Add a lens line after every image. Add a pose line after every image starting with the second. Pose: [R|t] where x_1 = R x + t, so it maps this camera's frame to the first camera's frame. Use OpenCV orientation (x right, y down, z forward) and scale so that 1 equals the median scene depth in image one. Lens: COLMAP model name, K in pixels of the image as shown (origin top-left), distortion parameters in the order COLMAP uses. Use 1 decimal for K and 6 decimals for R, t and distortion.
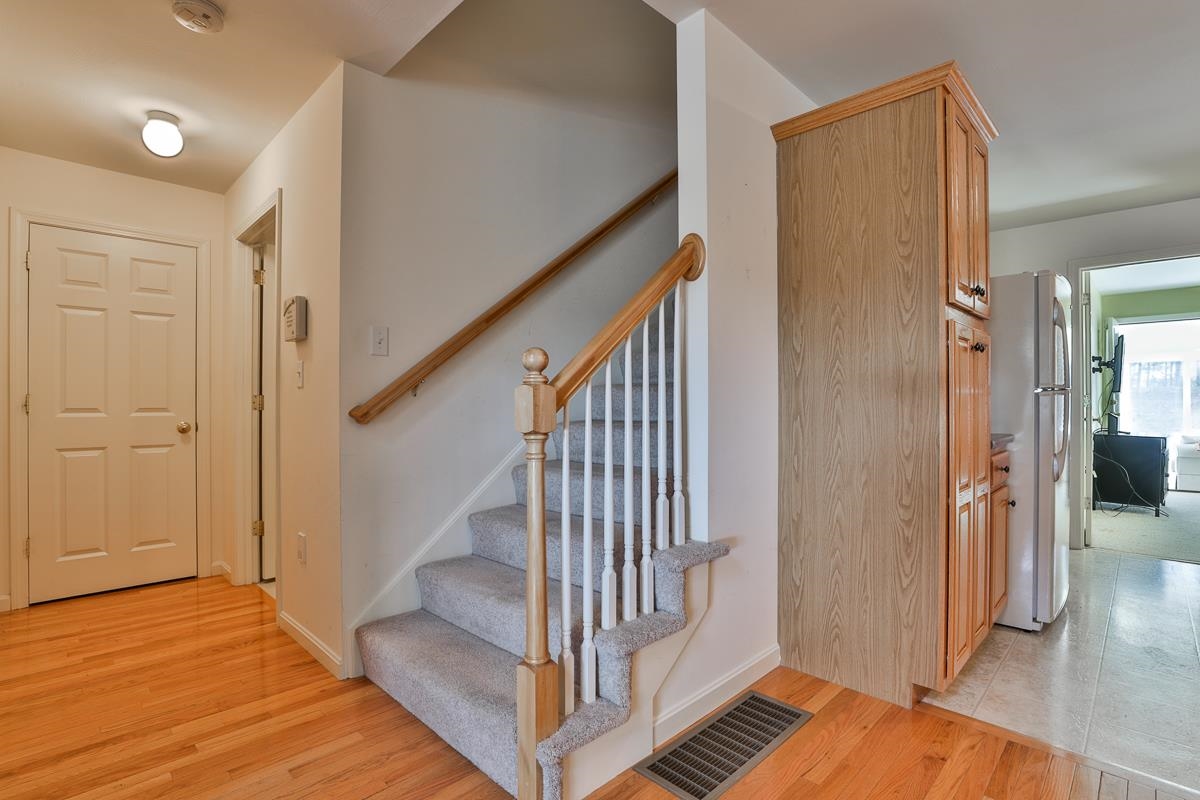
lens RADIAL K [[576.3, 0, 601.7], [0, 576.3, 402.0], [0, 0, 1]] dist [-0.030782, 0.000232]
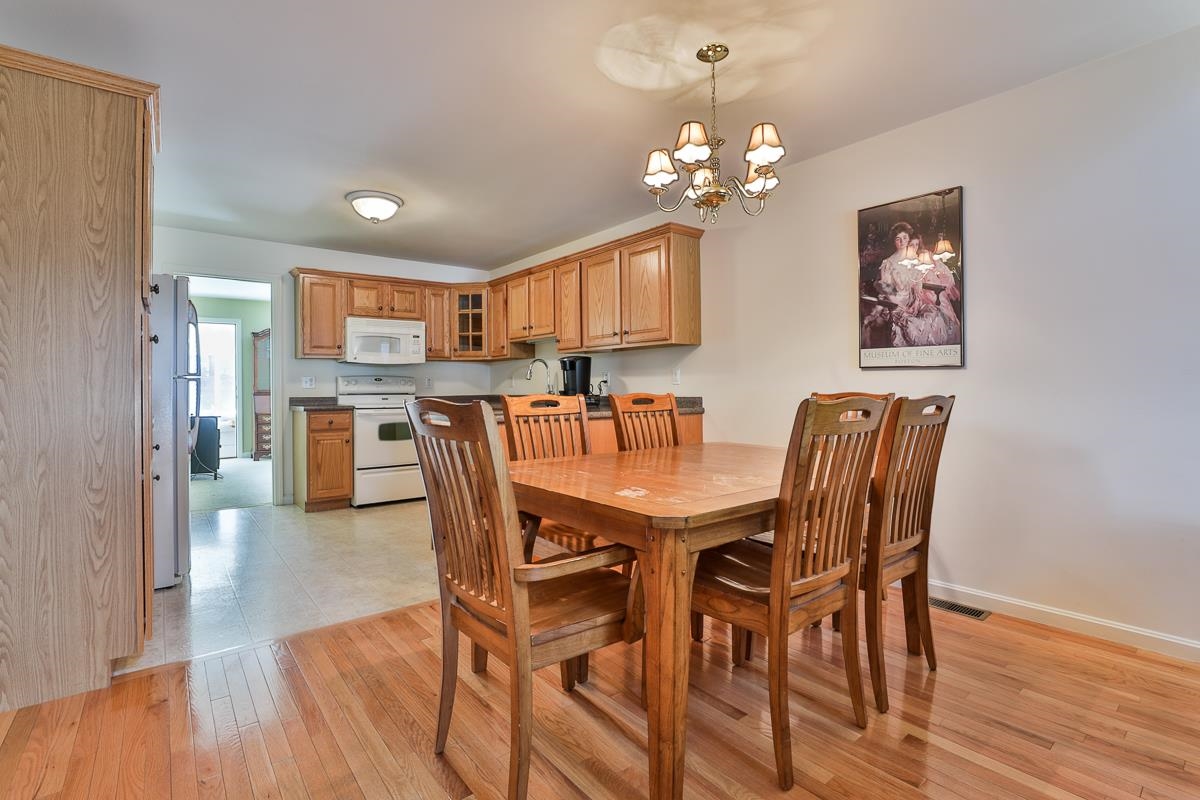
lens RADIAL K [[565.0, 0, 602.5], [0, 565.0, 389.2], [0, 0, 1]] dist [-0.002068, -0.000149]
pose [[0.117193, -0.005937, 0.993091, -0.357257], [0.007163, 0.999961, 0.005133, 0.004746], [-0.993083, 0.006512, 0.117231, -0.013434]]
